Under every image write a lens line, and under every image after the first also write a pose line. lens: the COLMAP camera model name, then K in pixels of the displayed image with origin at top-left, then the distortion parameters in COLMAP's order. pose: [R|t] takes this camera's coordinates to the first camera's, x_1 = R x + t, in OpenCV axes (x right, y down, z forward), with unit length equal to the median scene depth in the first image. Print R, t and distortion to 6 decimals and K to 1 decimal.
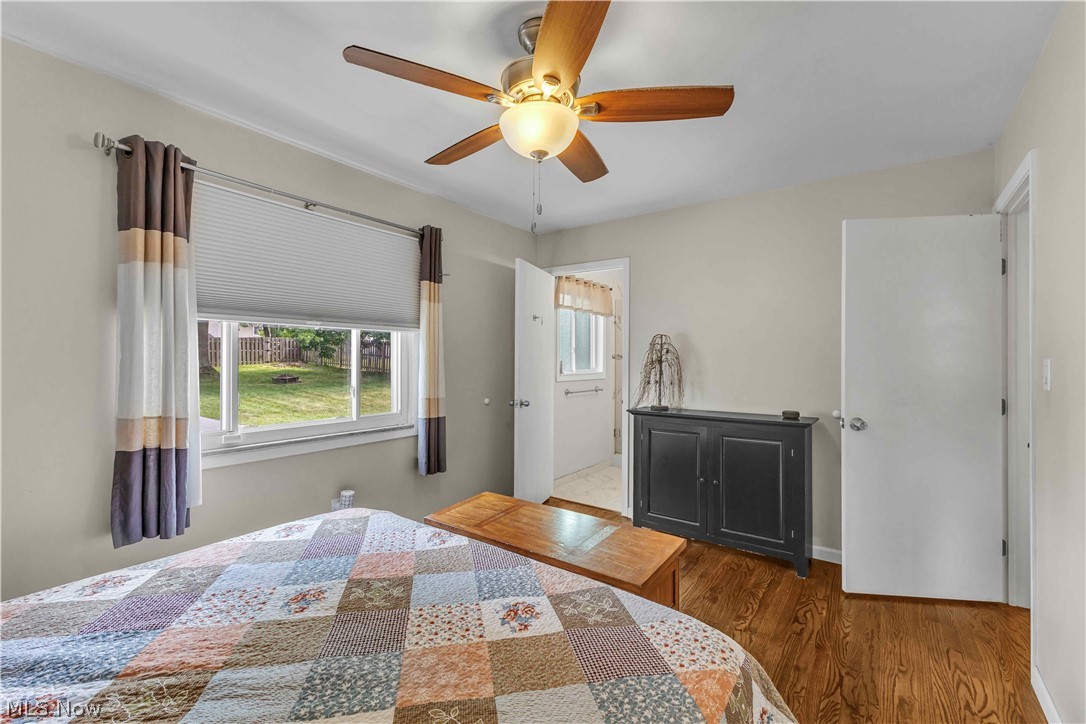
lens RADIAL K [[471.7, 0, 539.5], [0, 471.7, 360.2], [0, 0, 1]] dist [0.003661, 0.000378]
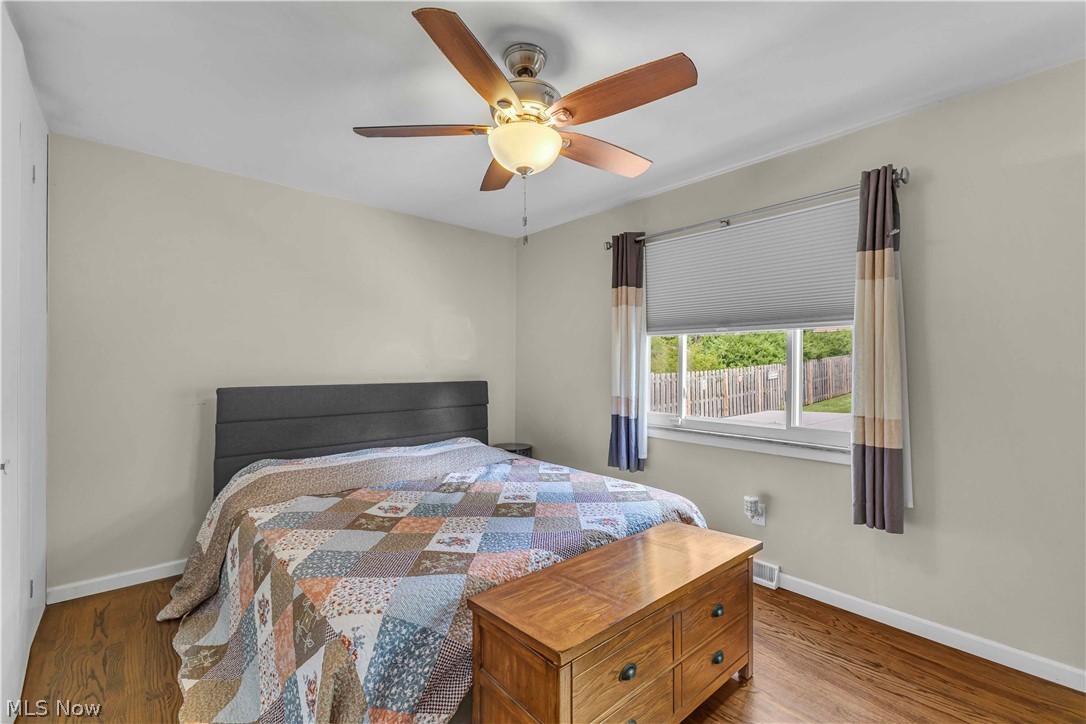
lens RADIAL K [[471.7, 0, 539.5], [0, 471.7, 360.2], [0, 0, 1]] dist [0.003661, 0.000378]
pose [[-0.221222, -0.010217, -0.975170, 1.056724], [-0.004909, 0.999944, -0.009363, 0.008702], [0.975211, 0.002715, -0.221260, 1.283908]]
